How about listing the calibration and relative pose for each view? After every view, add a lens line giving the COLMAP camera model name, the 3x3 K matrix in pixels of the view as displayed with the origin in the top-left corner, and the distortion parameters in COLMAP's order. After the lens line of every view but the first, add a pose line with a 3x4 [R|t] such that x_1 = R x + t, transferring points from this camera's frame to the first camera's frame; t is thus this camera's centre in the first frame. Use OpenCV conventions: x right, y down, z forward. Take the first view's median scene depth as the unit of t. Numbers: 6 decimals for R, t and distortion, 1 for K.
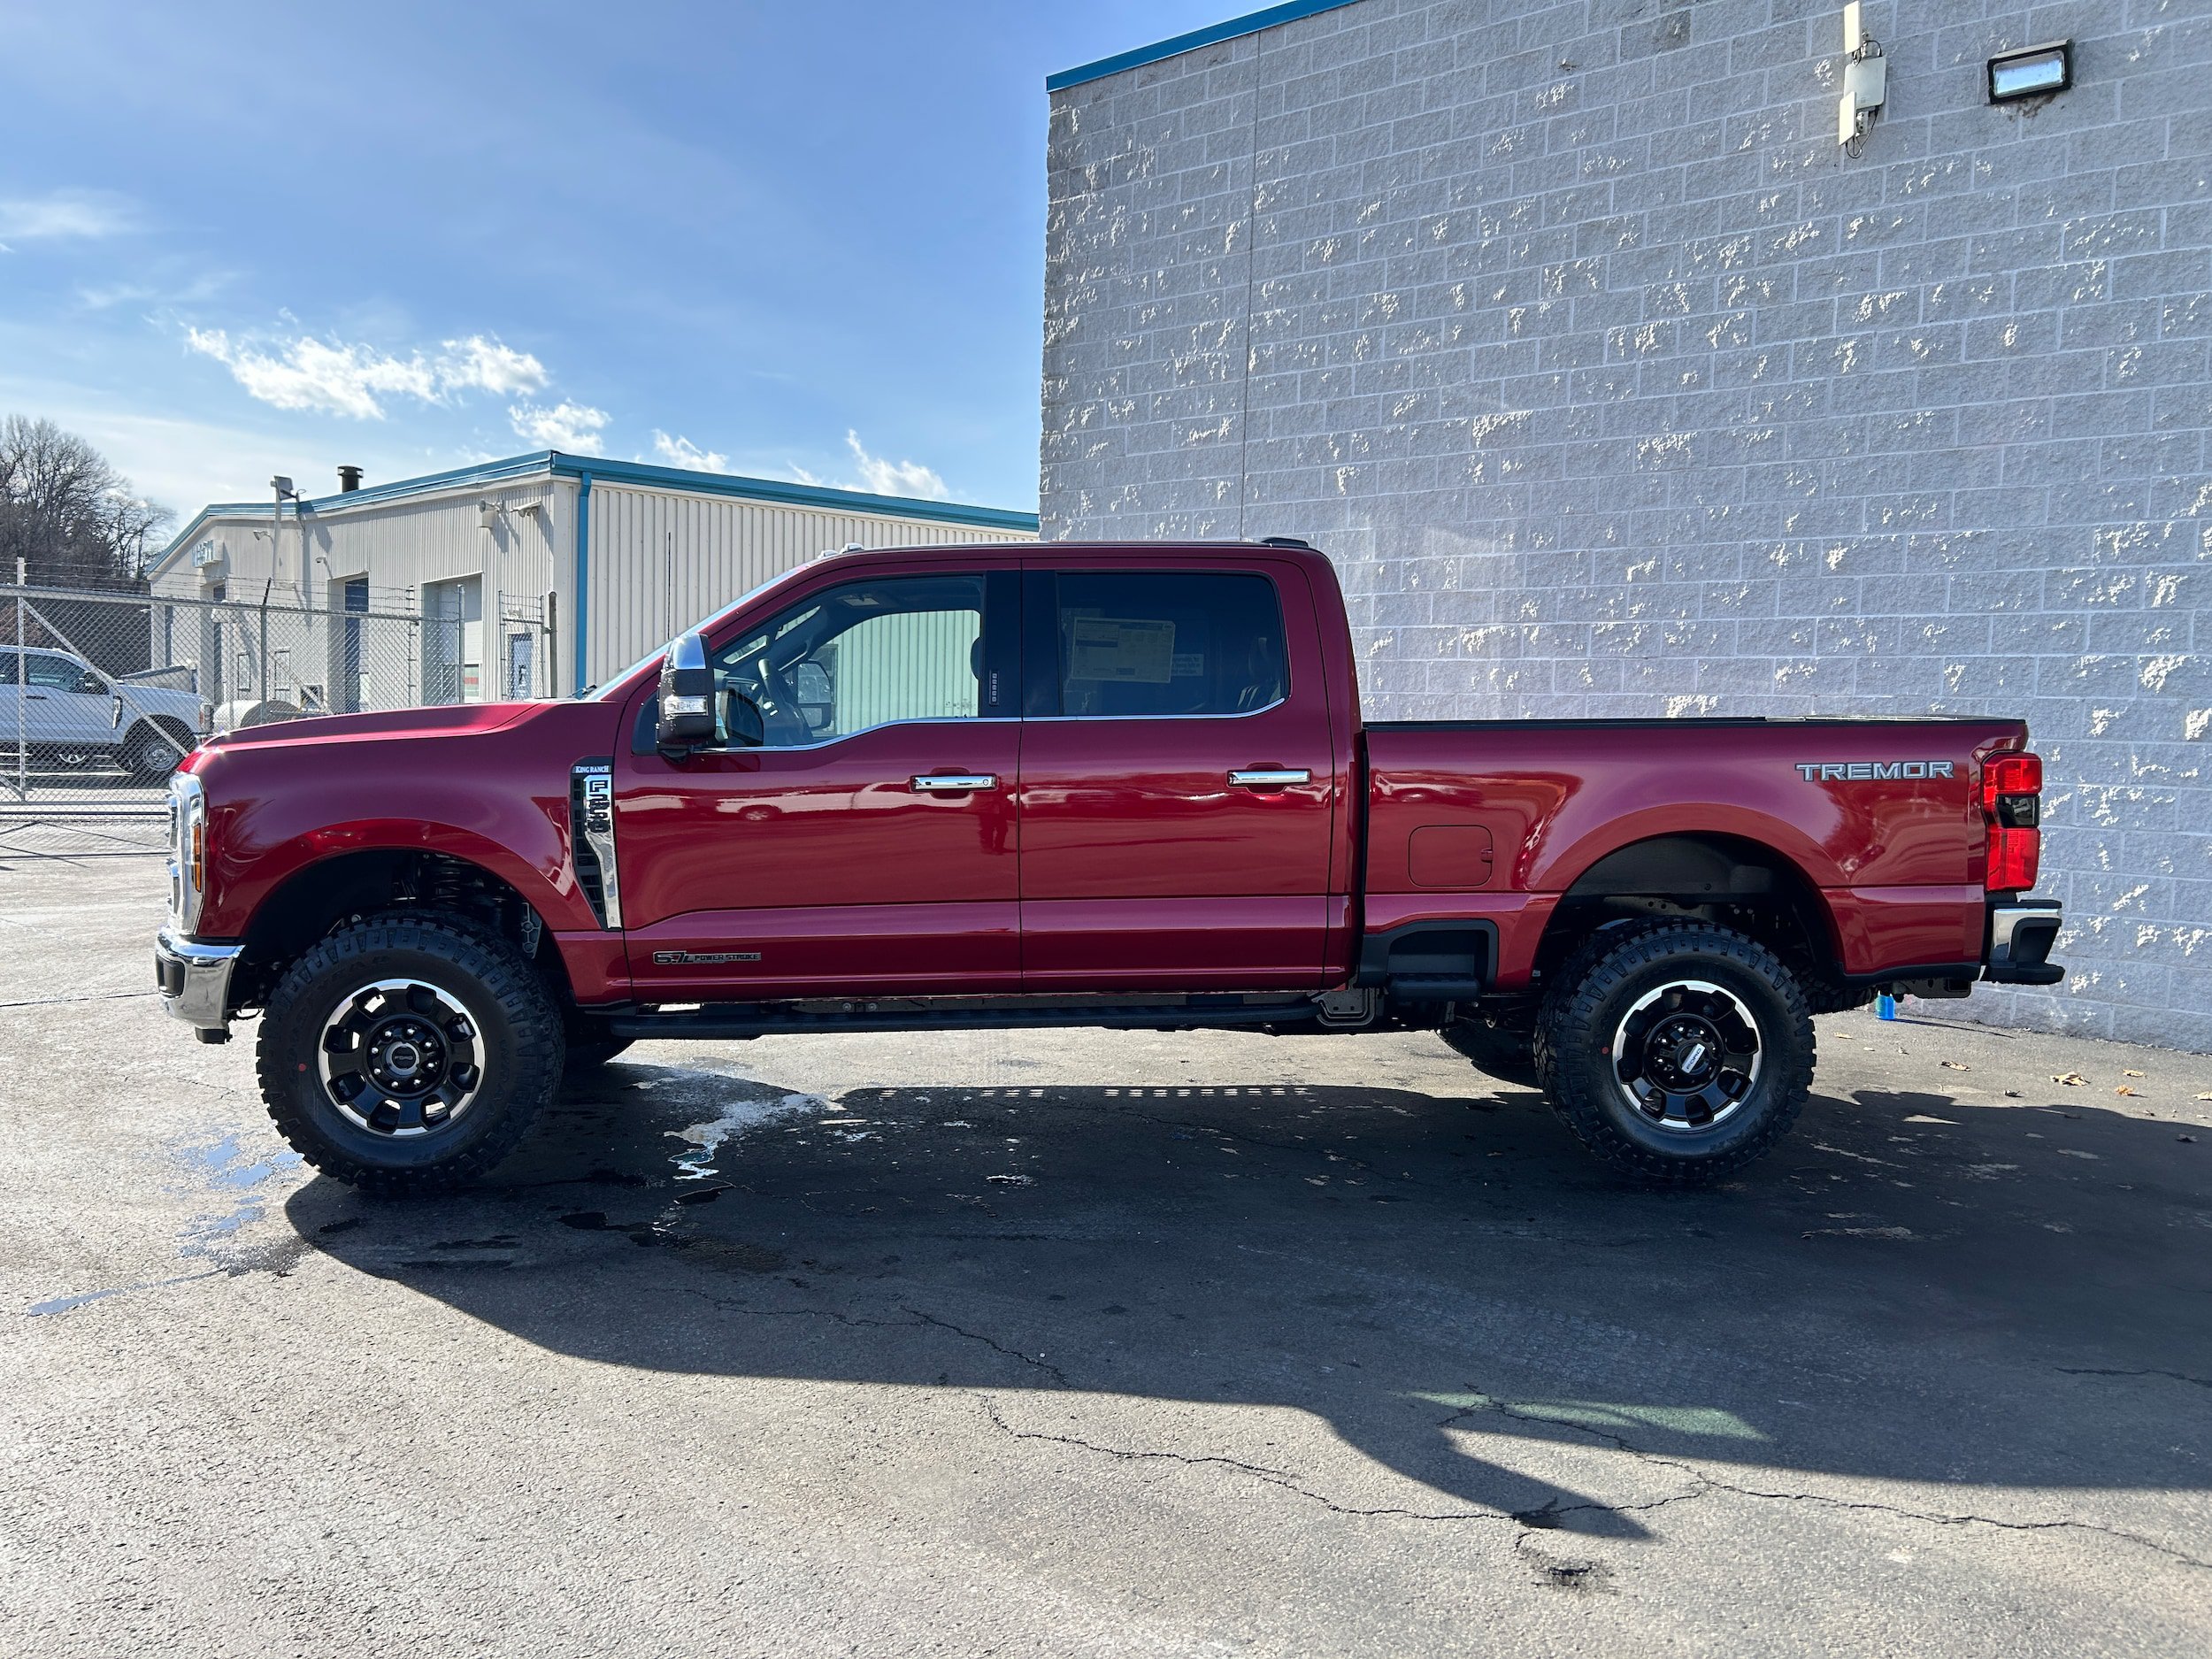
lens RADIAL K [[1662.2, 0, 1104.8], [0, 1662.2, 836.2], [0, 0, 1]] dist [0.046416, -0.048519]
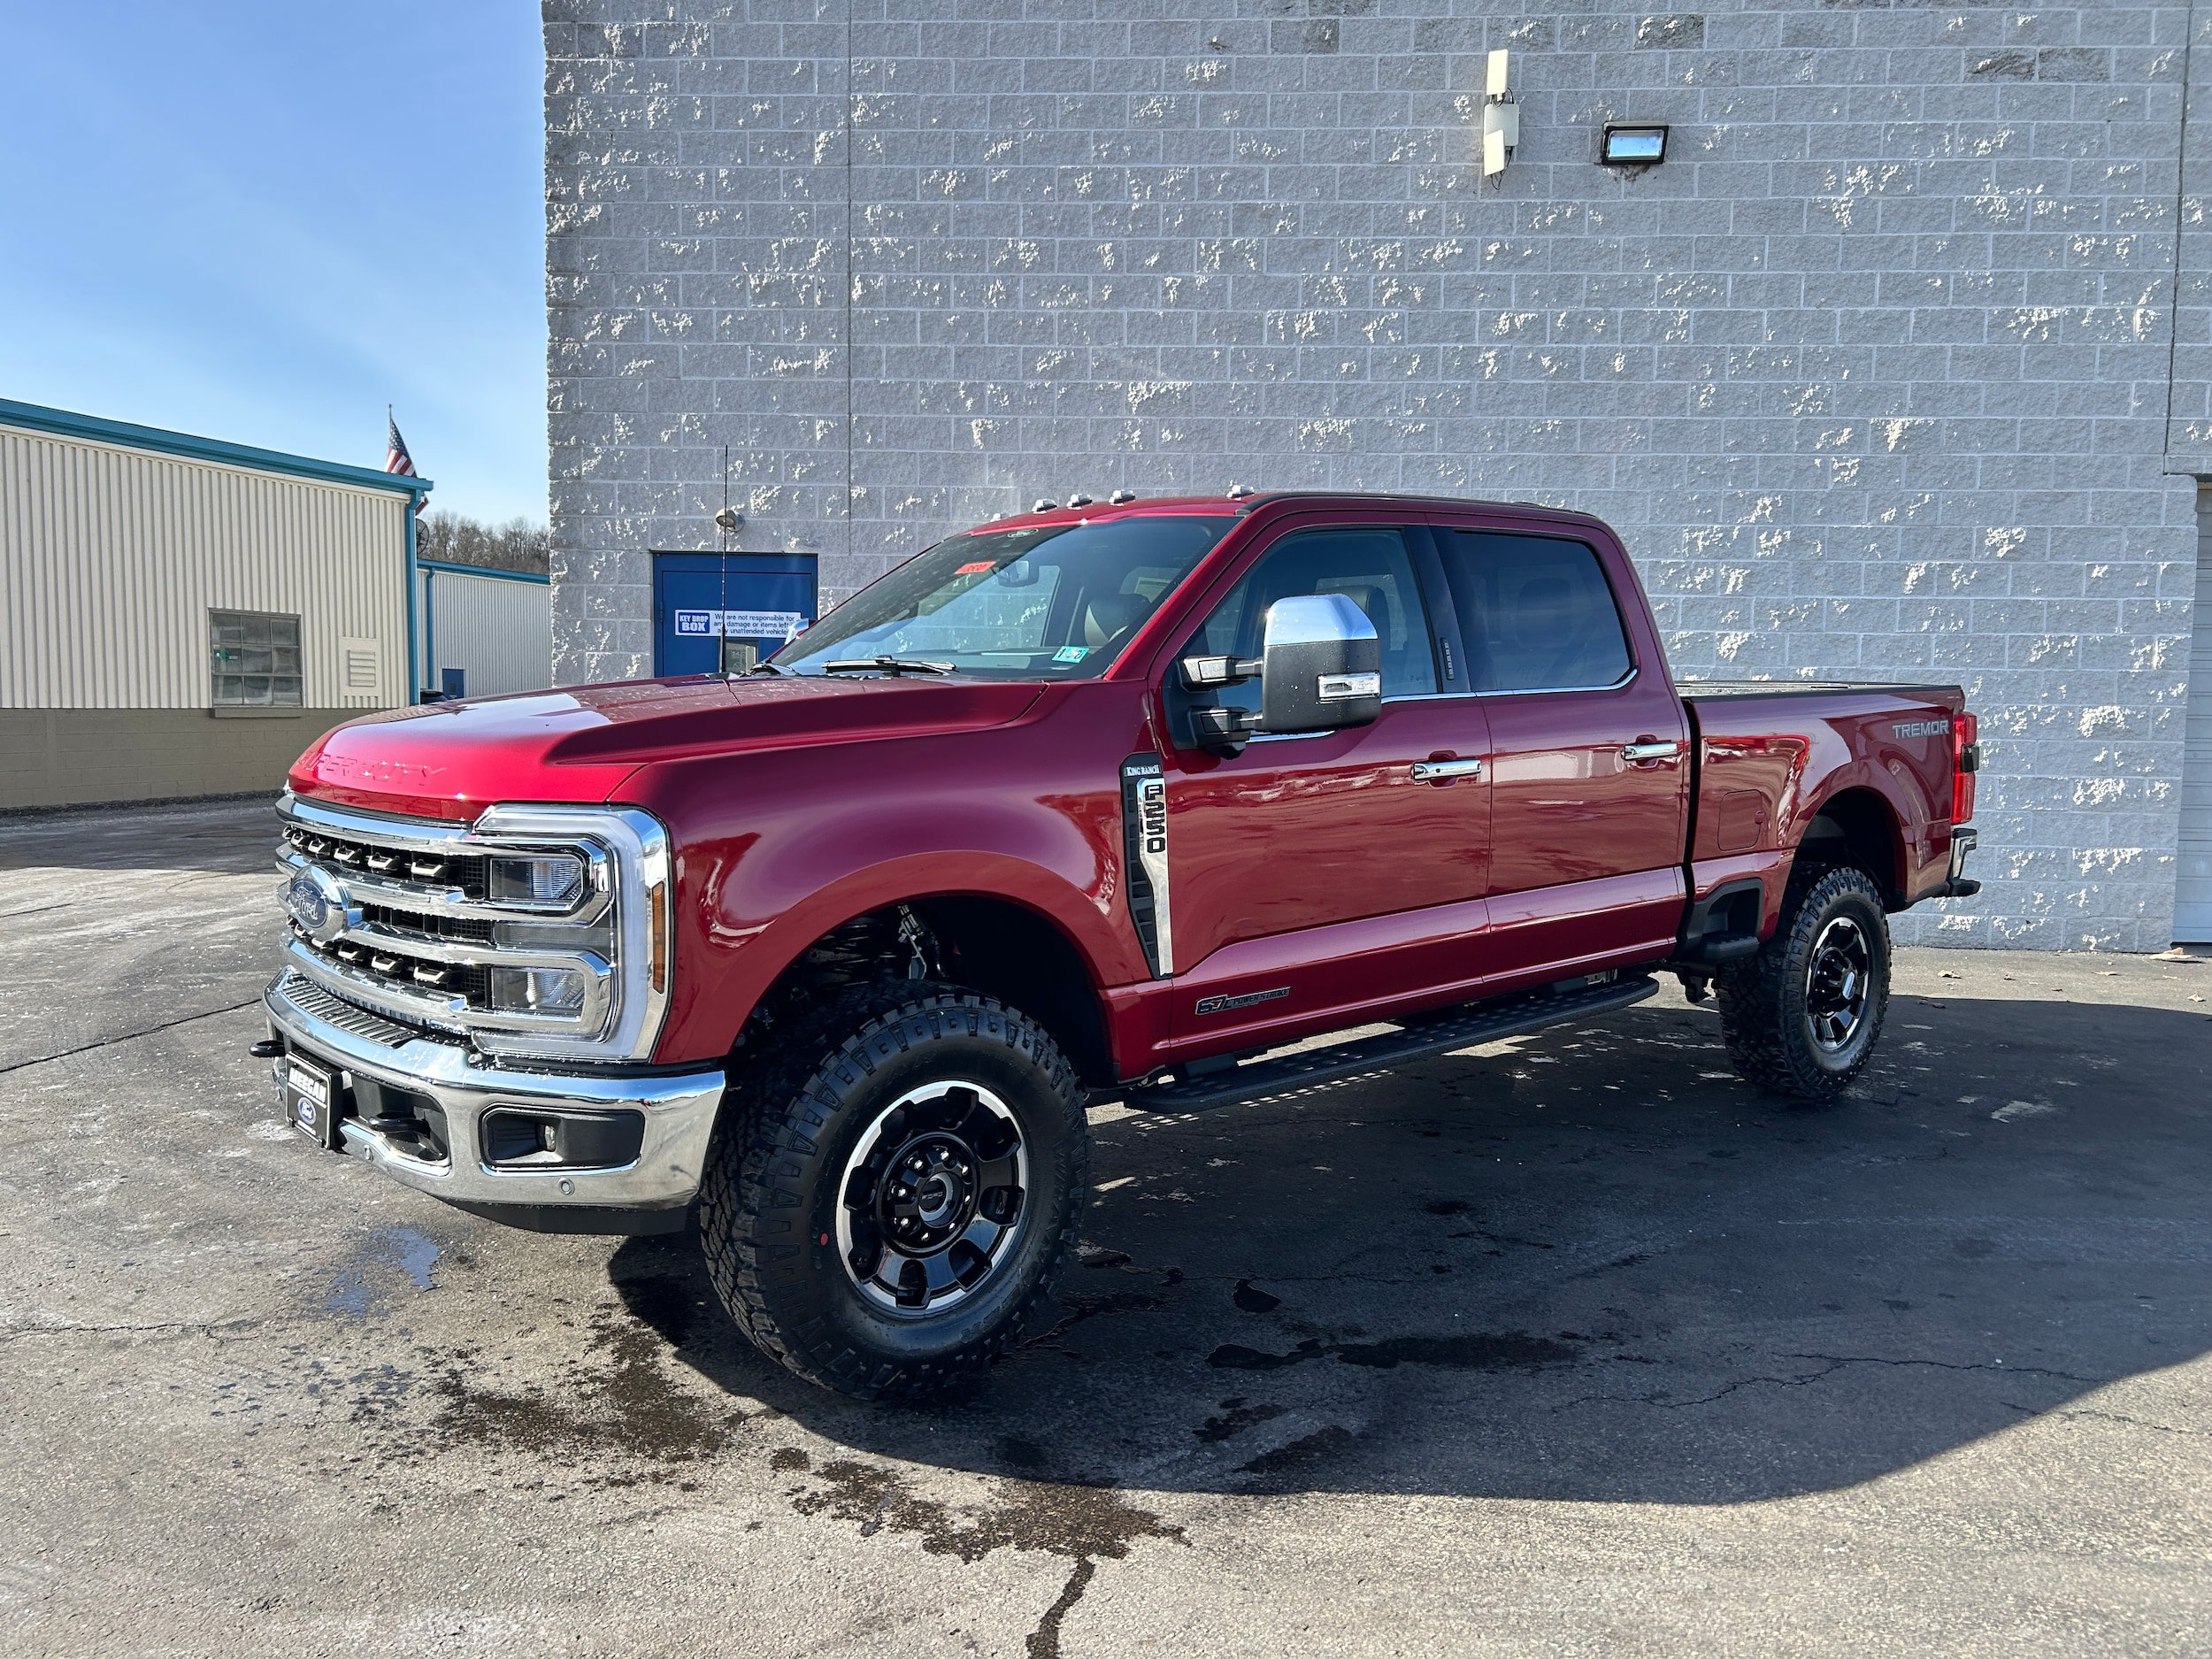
lens RADIAL K [[1662.2, 0, 1105.8], [0, 1662.2, 835.5], [0, 0, 1]] dist [0.046416, -0.048519]
pose [[0.801901, -0.061591, 0.594274, -0.432470], [0.047192, 0.998094, 0.039763, -0.023198], [-0.595591, -0.003841, 0.803279, 0.228445]]
